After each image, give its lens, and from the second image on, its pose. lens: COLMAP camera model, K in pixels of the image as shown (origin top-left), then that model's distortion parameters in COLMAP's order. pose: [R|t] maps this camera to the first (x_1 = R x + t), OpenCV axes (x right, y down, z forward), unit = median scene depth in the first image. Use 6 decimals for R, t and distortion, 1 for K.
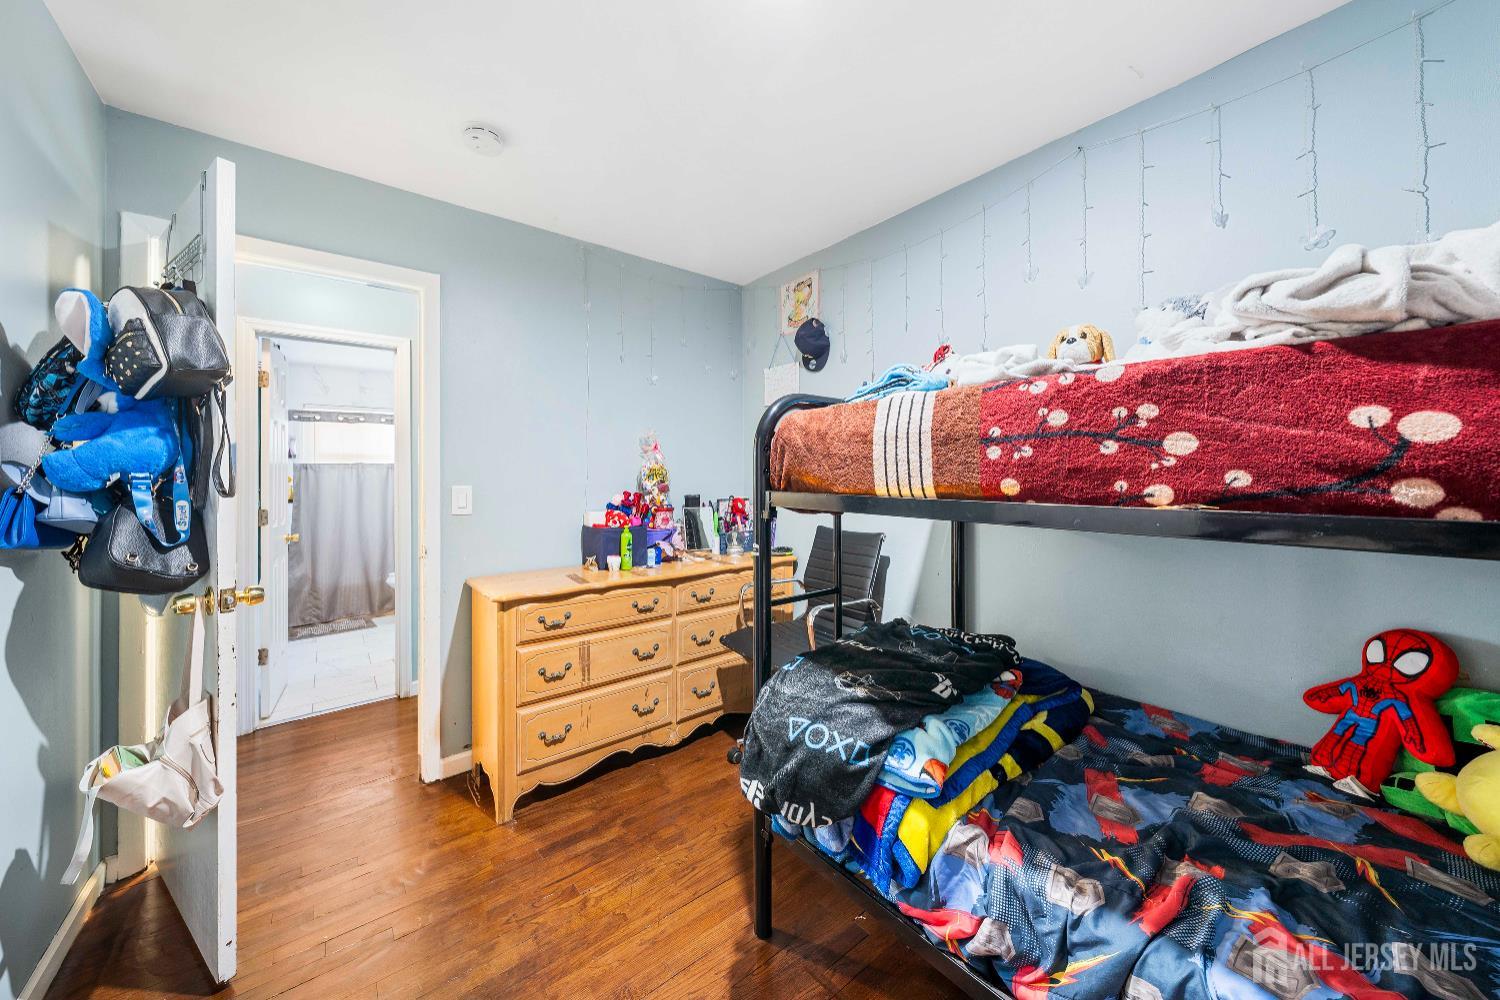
lens RADIAL K [[526.0, 0, 754.4], [0, 526.0, 474.8], [0, 0, 1]] dist [0.000828, 0.000045]
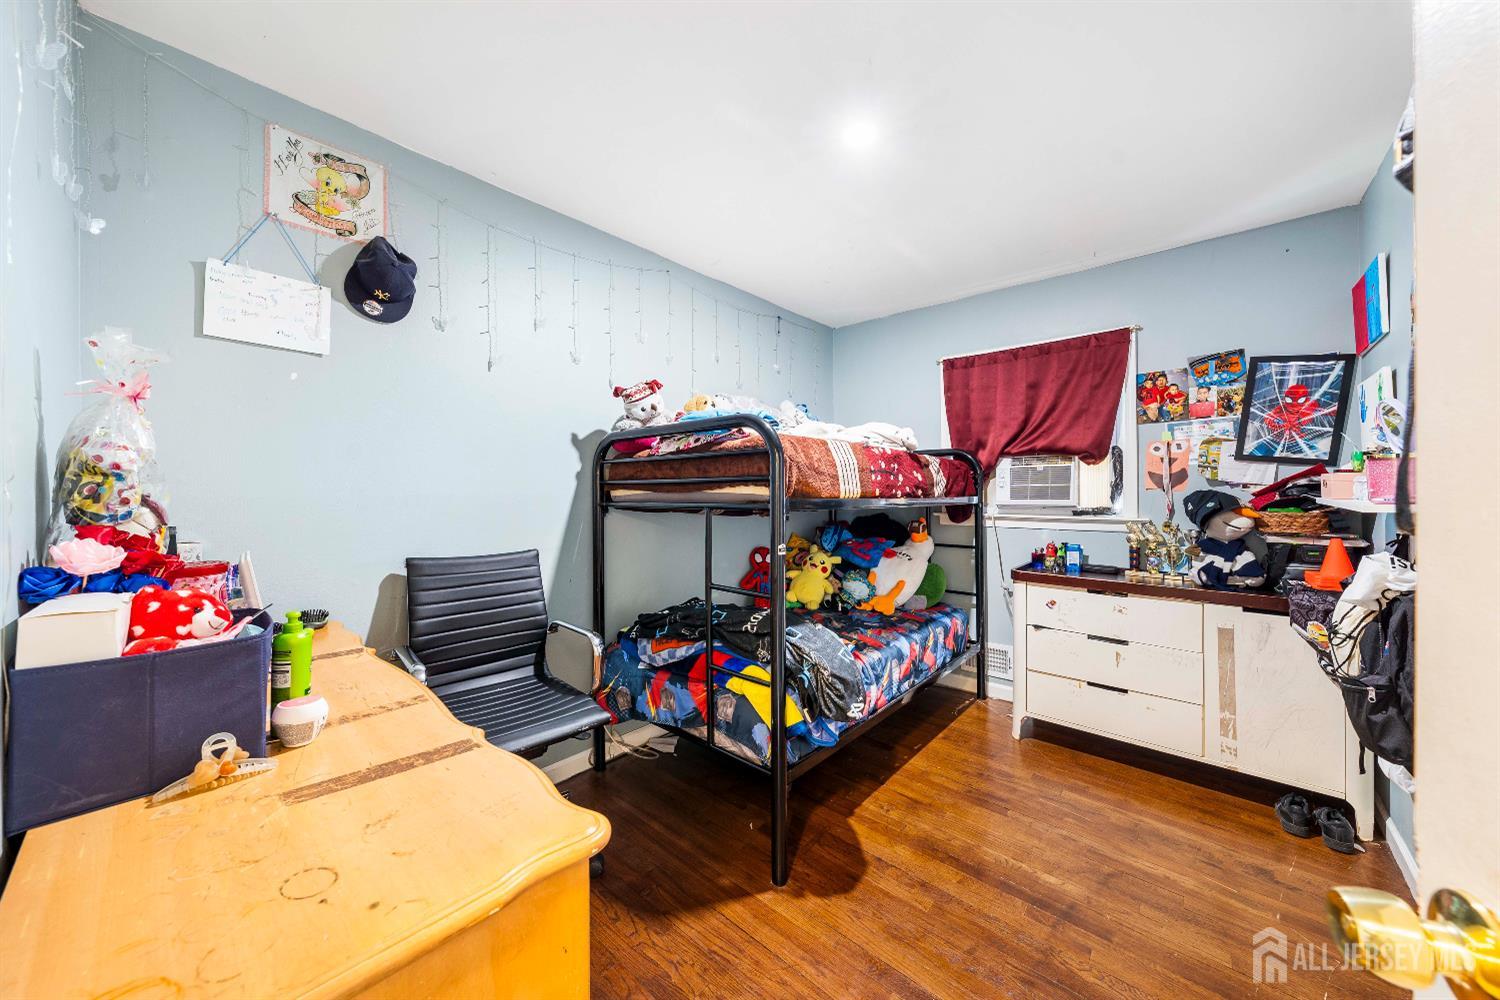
lens RADIAL K [[514.5, 0, 725.3], [0, 514.5, 510.7], [0, 0, 1]] dist [-0.001457, -0.000113]
pose [[-0.110527, -0.018119, 0.993708, -1.771917], [-0.002880, 0.999835, 0.017911, 0.067970], [-0.993869, -0.000883, -0.110561, 2.055524]]
